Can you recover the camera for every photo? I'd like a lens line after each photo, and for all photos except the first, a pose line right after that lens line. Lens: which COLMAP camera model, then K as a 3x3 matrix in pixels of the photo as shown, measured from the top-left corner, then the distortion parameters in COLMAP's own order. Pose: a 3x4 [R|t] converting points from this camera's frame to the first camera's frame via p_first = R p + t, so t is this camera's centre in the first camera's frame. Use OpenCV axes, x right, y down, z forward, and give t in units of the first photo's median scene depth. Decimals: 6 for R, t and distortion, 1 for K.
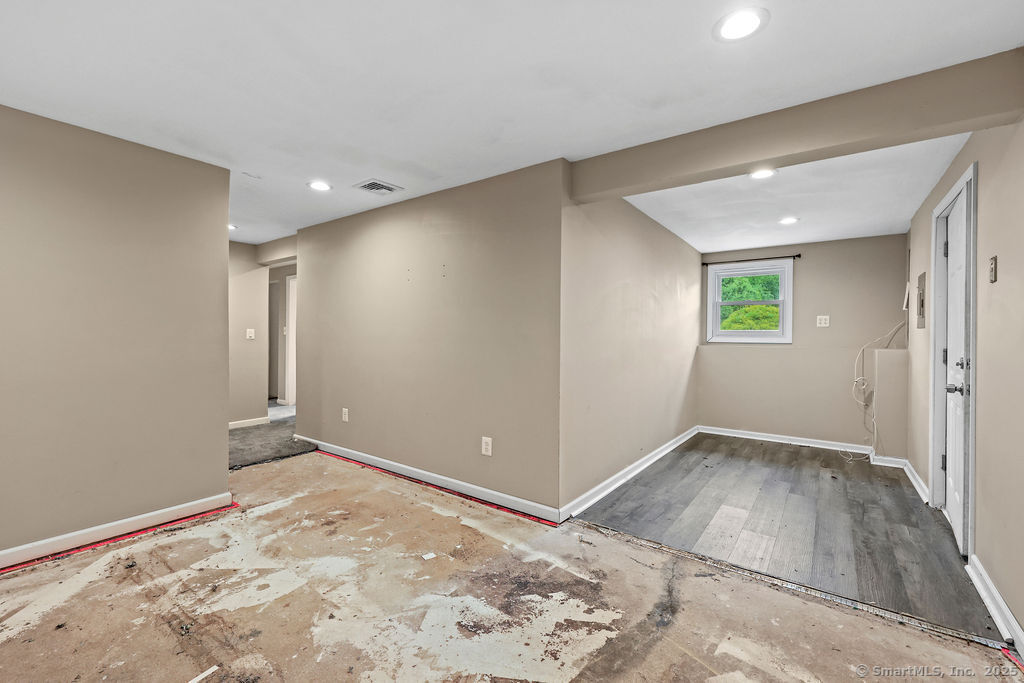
lens RADIAL K [[428.2, 0, 511.5], [0, 428.2, 338.8], [0, 0, 1]] dist [0.000122, 0.001157]
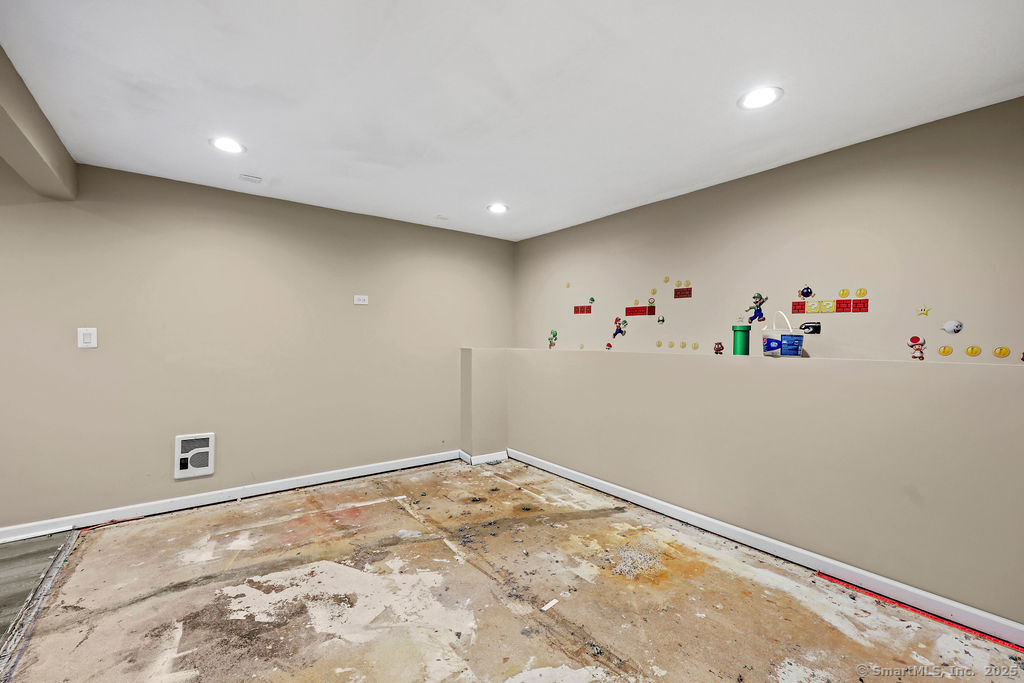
lens RADIAL K [[428.2, 0, 513.1], [0, 428.2, 340.6], [0, 0, 1]] dist [0.000122, 0.001157]
pose [[-0.958440, -0.012920, 0.285002, -0.807823], [-0.011111, 0.999907, 0.007961, -0.029382], [-0.285078, 0.004464, -0.958494, 1.894741]]
